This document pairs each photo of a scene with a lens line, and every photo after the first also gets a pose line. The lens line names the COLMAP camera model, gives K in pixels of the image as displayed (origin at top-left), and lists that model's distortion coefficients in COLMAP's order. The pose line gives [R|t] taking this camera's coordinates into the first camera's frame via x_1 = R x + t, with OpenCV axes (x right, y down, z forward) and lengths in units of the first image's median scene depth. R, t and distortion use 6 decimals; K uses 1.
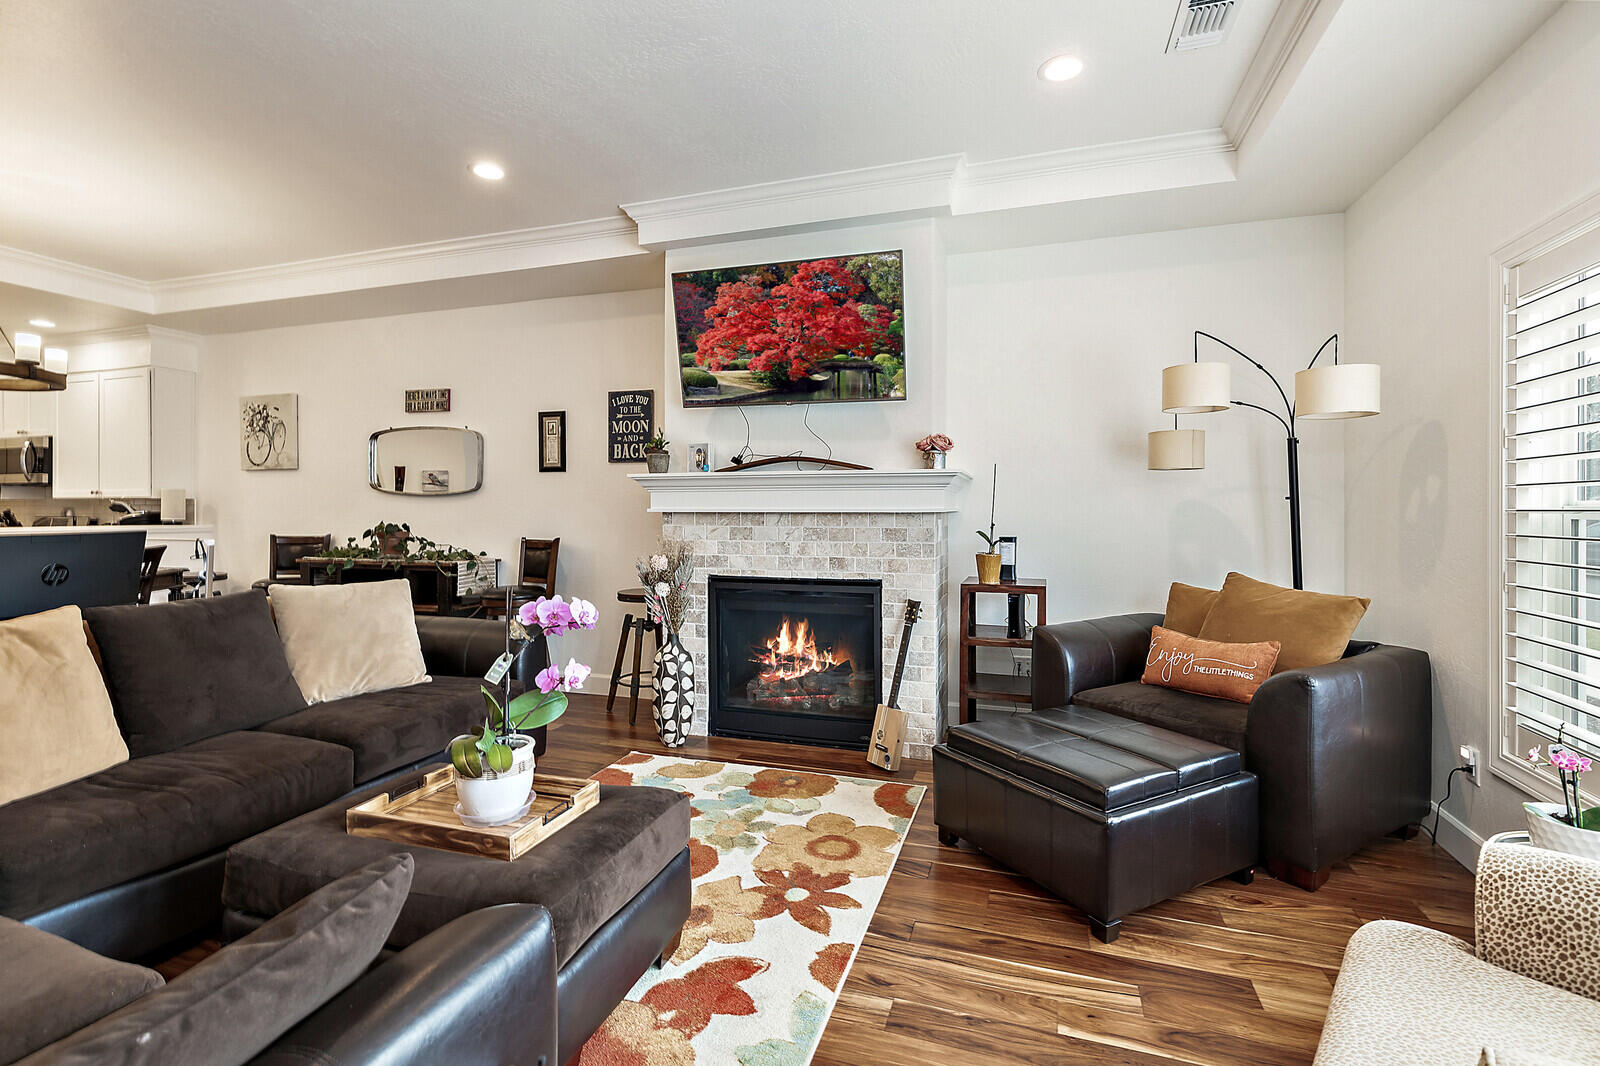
lens RADIAL K [[722.6, 0, 802.2], [0, 722.6, 509.2], [0, 0, 1]] dist [0.003856, 0.000516]
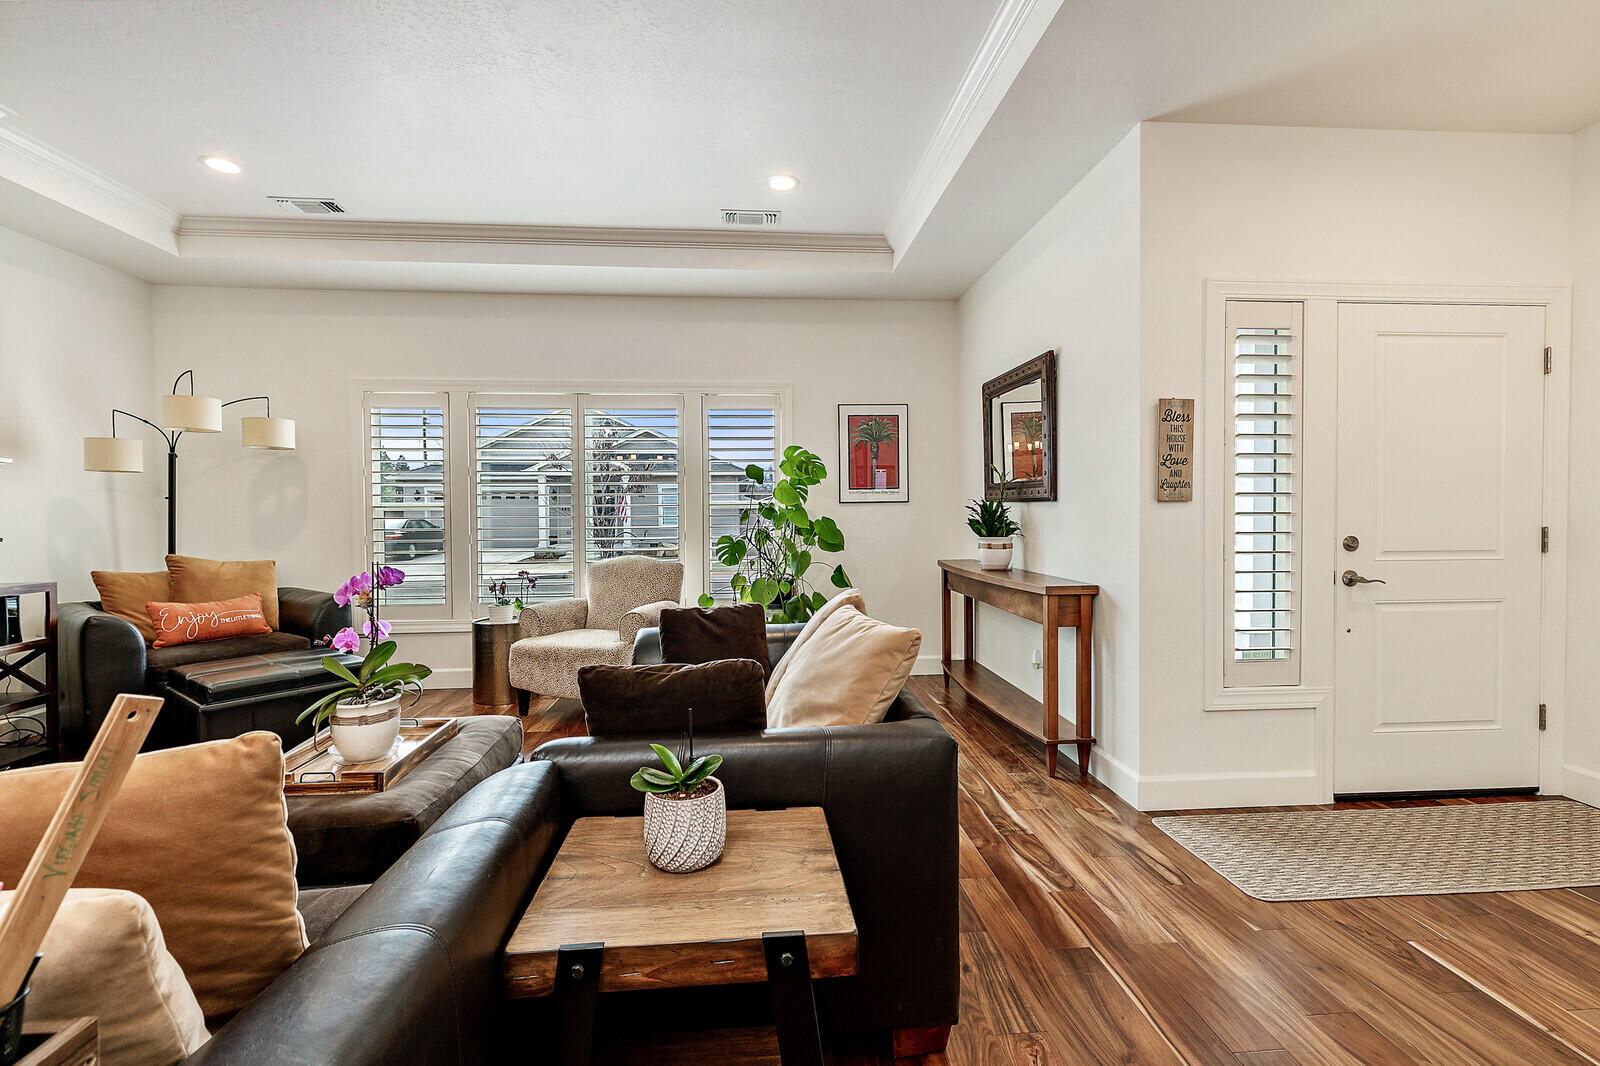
lens RADIAL K [[722.4, 0, 800.0], [0, 722.4, 533.0], [0, 0, 1]] dist [0.001738, -0.000406]
pose [[-0.386836, -0.025508, 0.921796, -0.901077], [0.004104, 0.999560, 0.029382, 0.012869], [-0.922139, 0.015149, -0.386561, 0.403826]]
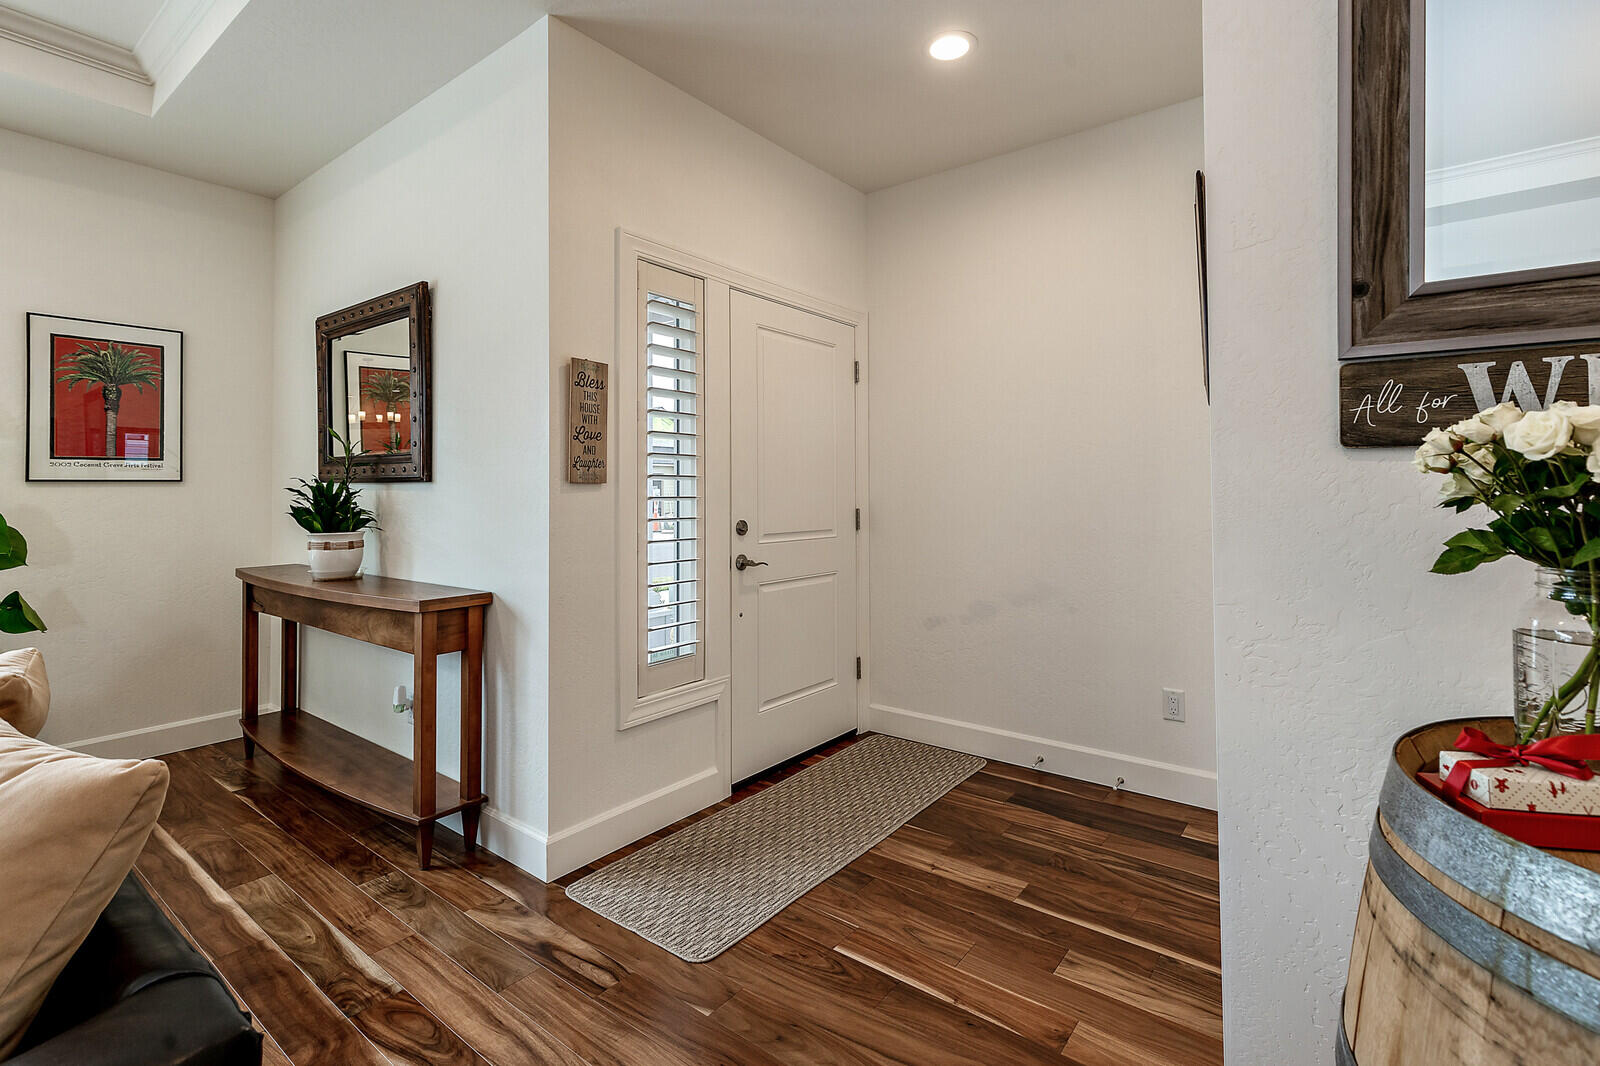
lens RADIAL K [[743.7, 0, 803.5], [0, 743.7, 475.3], [0, 0, 1]] dist [0.006348, 0.000245]
pose [[-0.942336, 0.011058, 0.334487, -0.746102], [0.002661, 0.999670, -0.025551, 0.013288], [-0.334659, -0.023188, -0.942054, 0.293868]]
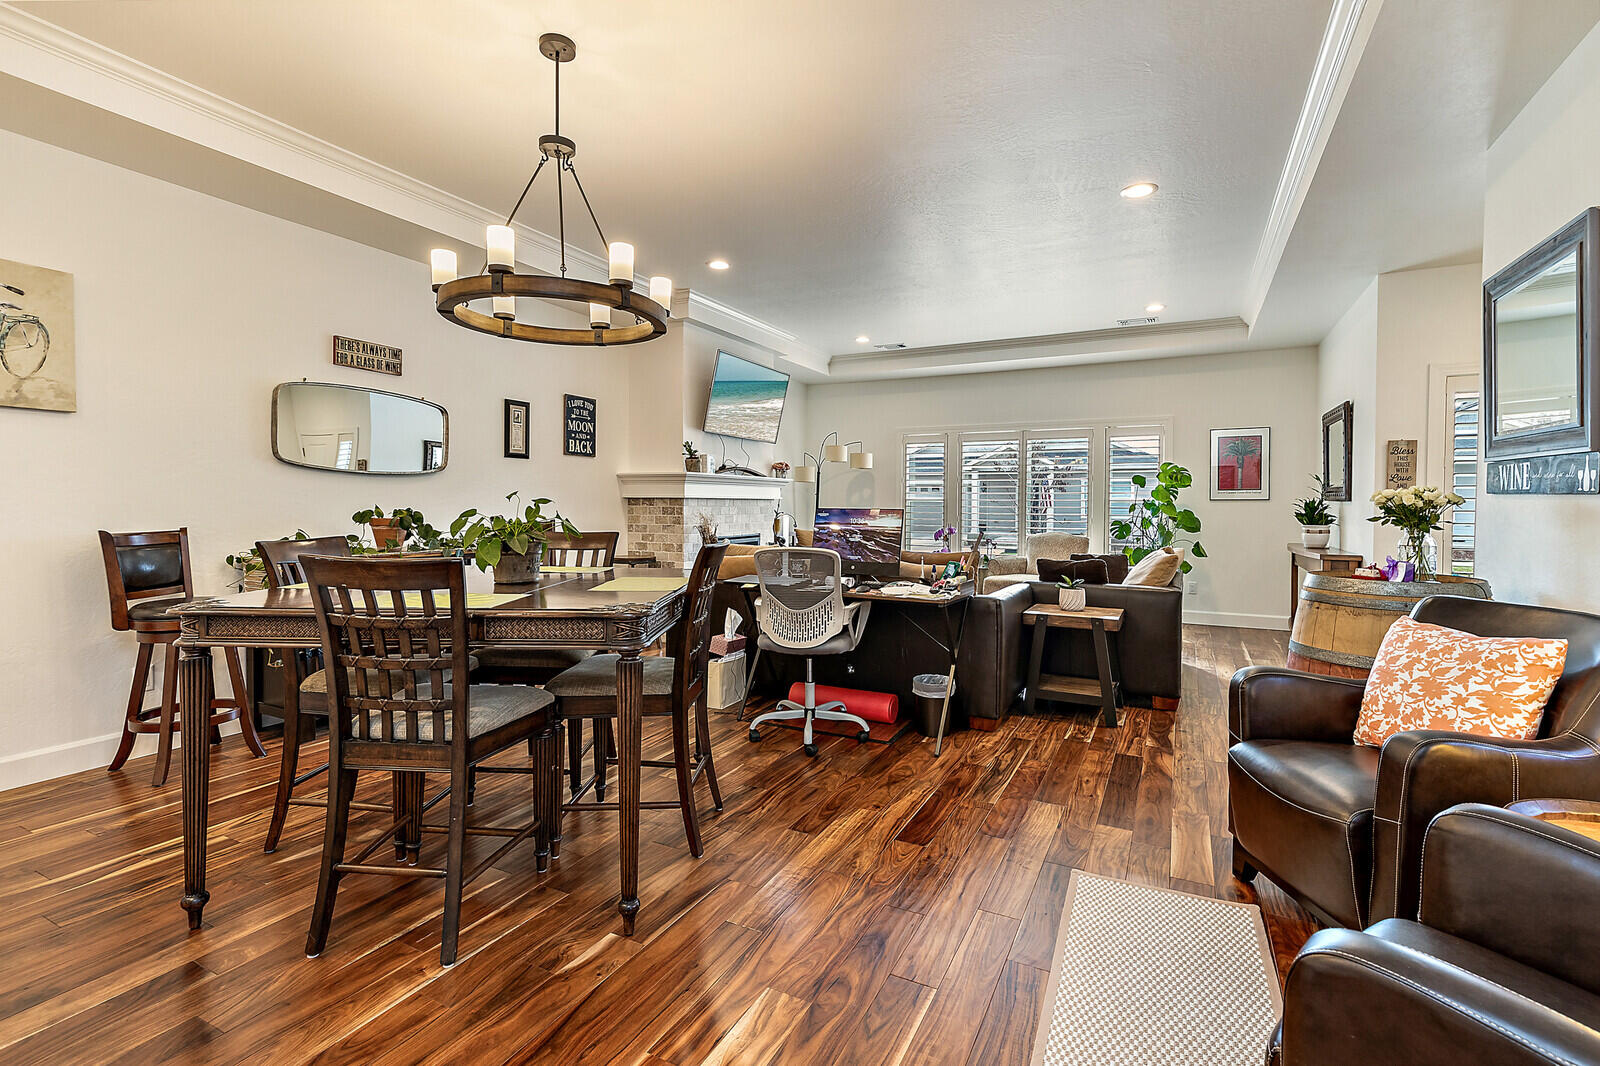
lens RADIAL K [[722.6, 0, 802.2], [0, 722.6, 509.2], [0, 0, 1]] dist [0.003856, 0.000516]
pose [[0.164824, -0.008696, 0.986285, -1.739790], [-0.008600, 0.999910, 0.010254, 0.010443], [-0.986286, -0.010172, 0.164734, 0.553570]]
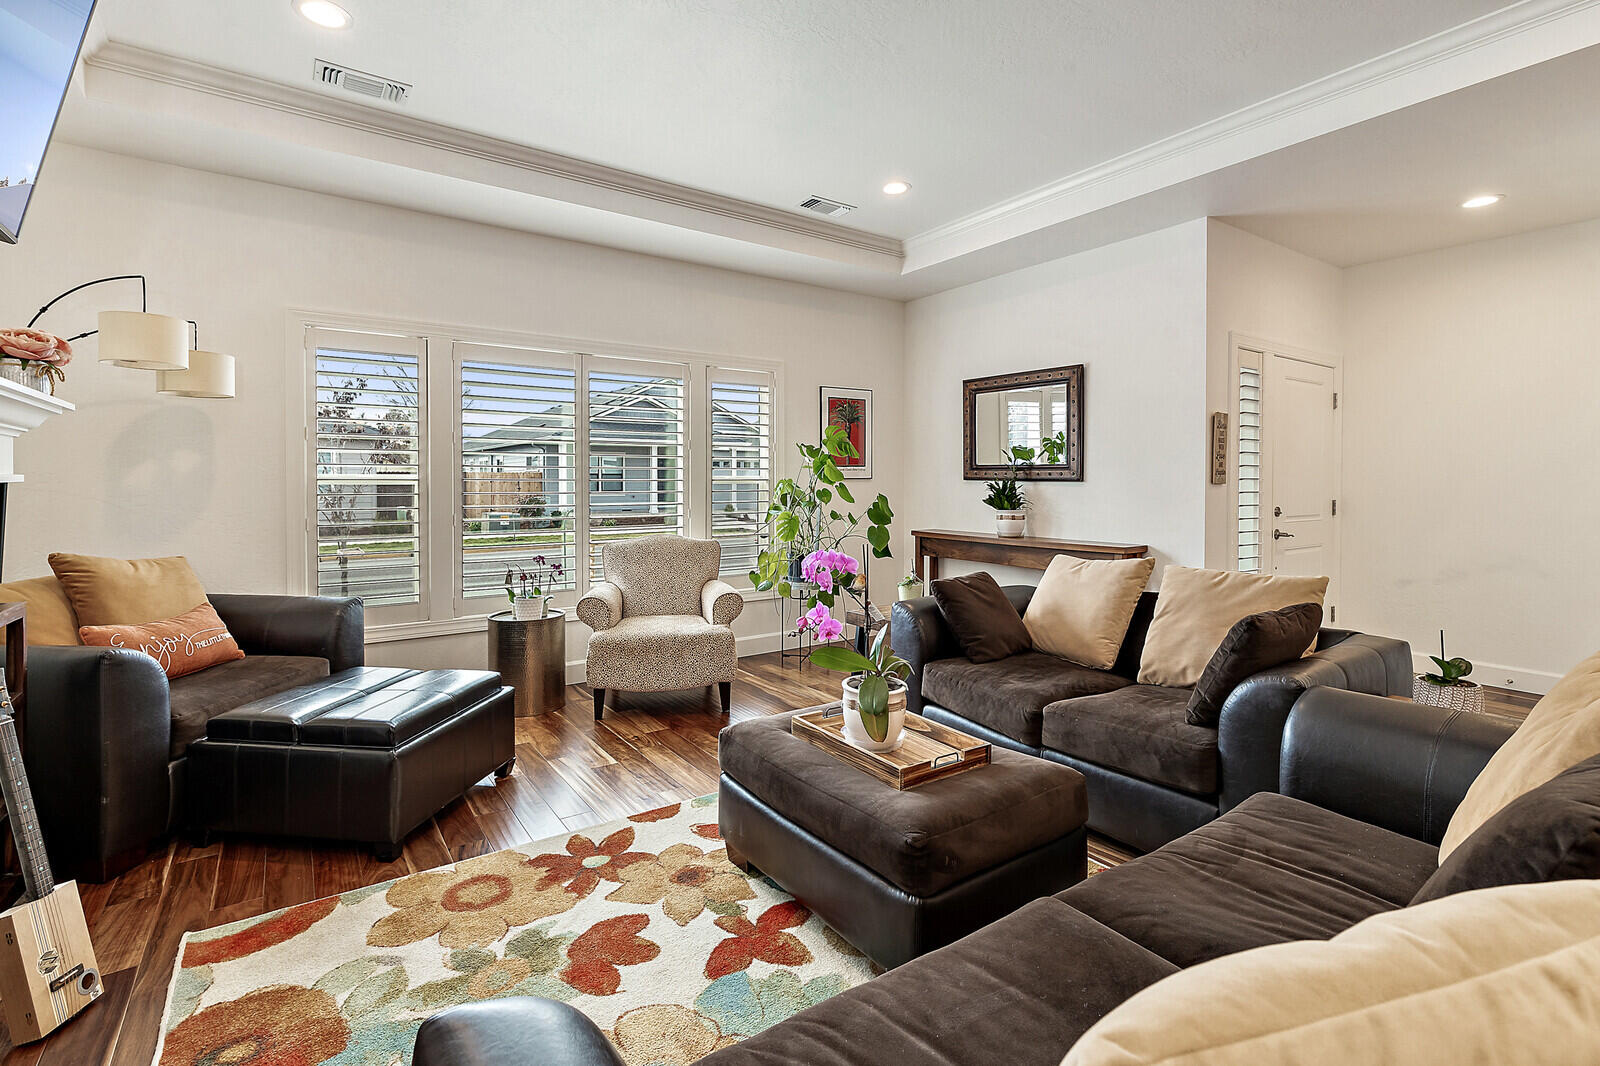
lens RADIAL K [[733.5, 0, 794.5], [0, 733.5, 488.3], [0, 0, 1]] dist [0.002562, 0.000011]
pose [[-0.794440, -0.007655, 0.607294, -0.518254], [-0.003377, 0.999961, 0.008187, 0.003531], [-0.607333, 0.004453, -0.794435, 1.008878]]
